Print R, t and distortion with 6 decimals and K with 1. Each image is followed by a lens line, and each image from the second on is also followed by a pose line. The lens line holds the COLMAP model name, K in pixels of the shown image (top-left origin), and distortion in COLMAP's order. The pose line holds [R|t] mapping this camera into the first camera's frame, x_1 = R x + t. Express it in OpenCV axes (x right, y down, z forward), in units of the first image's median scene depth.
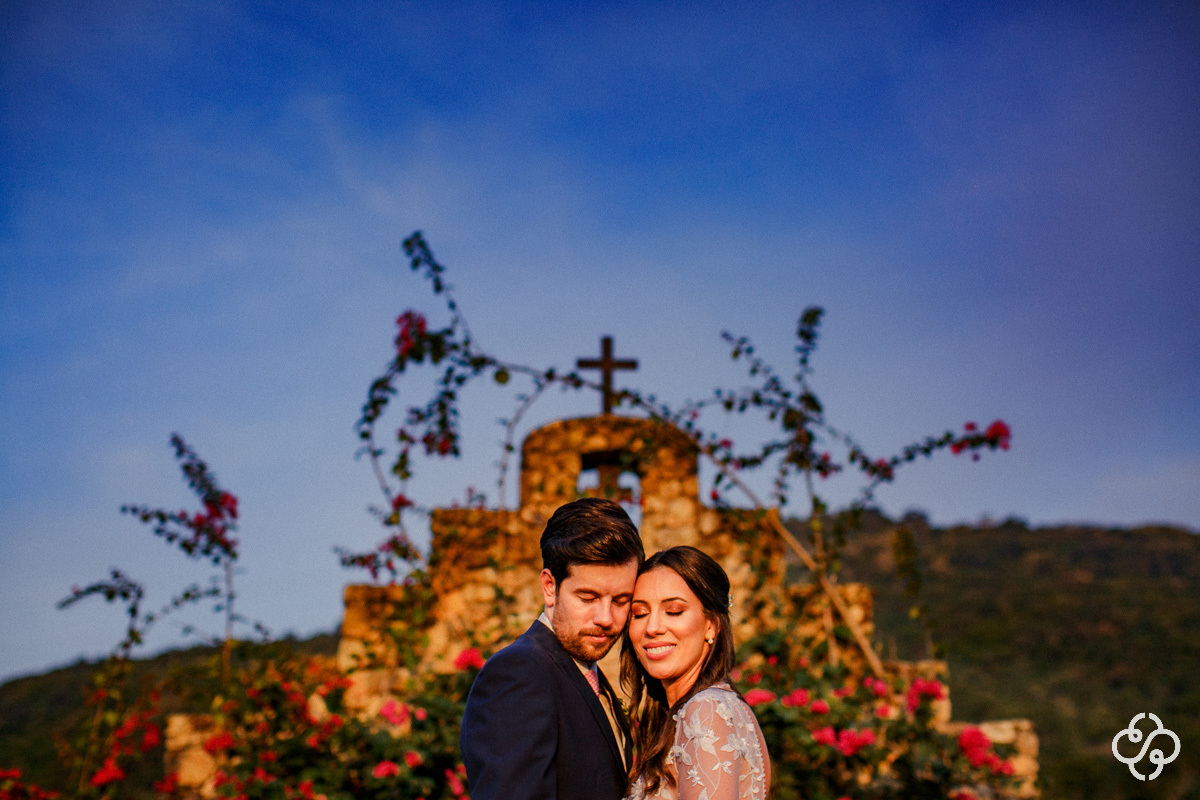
lens RADIAL K [[1674.2, 0, 601.2], [0, 1674.2, 398.9], [0, 0, 1]] dist [-0.124518, 0.000000]
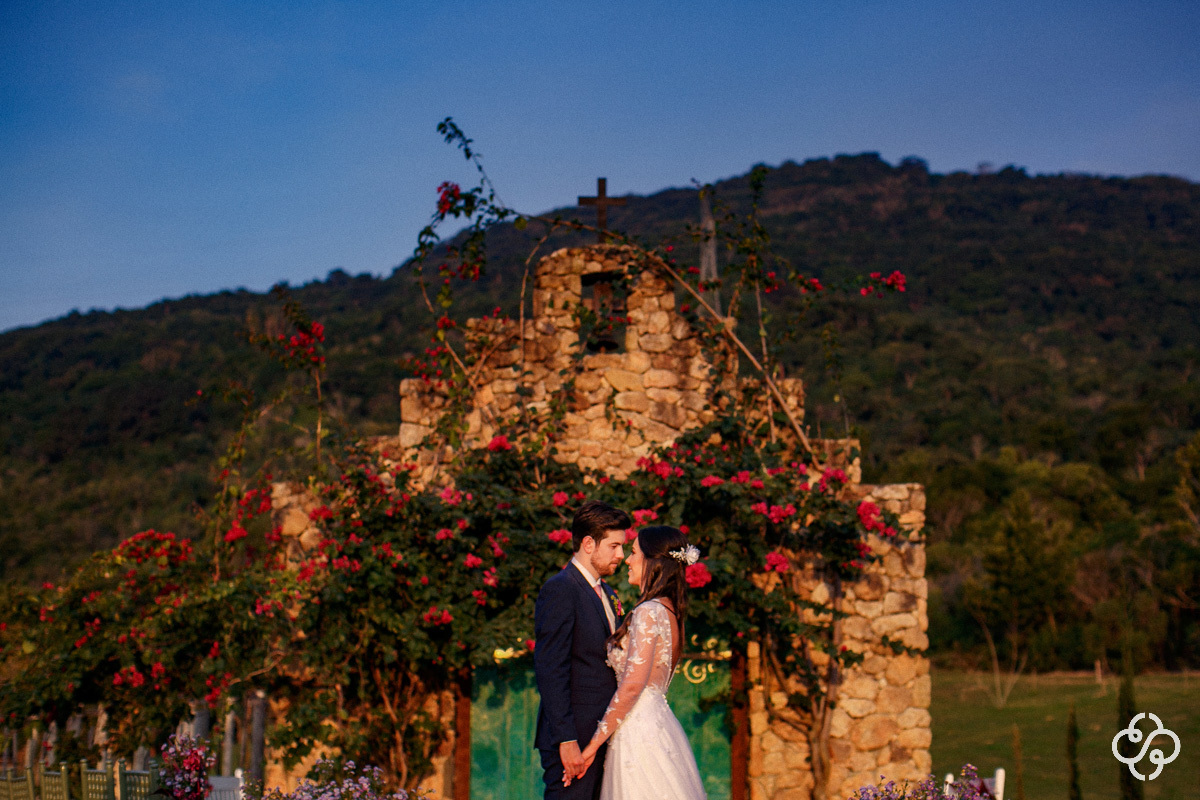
lens RADIAL K [[1674.2, 0, 597.8], [0, 1674.2, 400.9], [0, 0, 1]] dist [-0.124518, 0.000000]
pose [[0.999967, -0.008025, -0.001261, 0.001384], [0.008111, 0.978012, 0.208392, -0.148189], [-0.000439, -0.208395, 0.978045, -0.291544]]
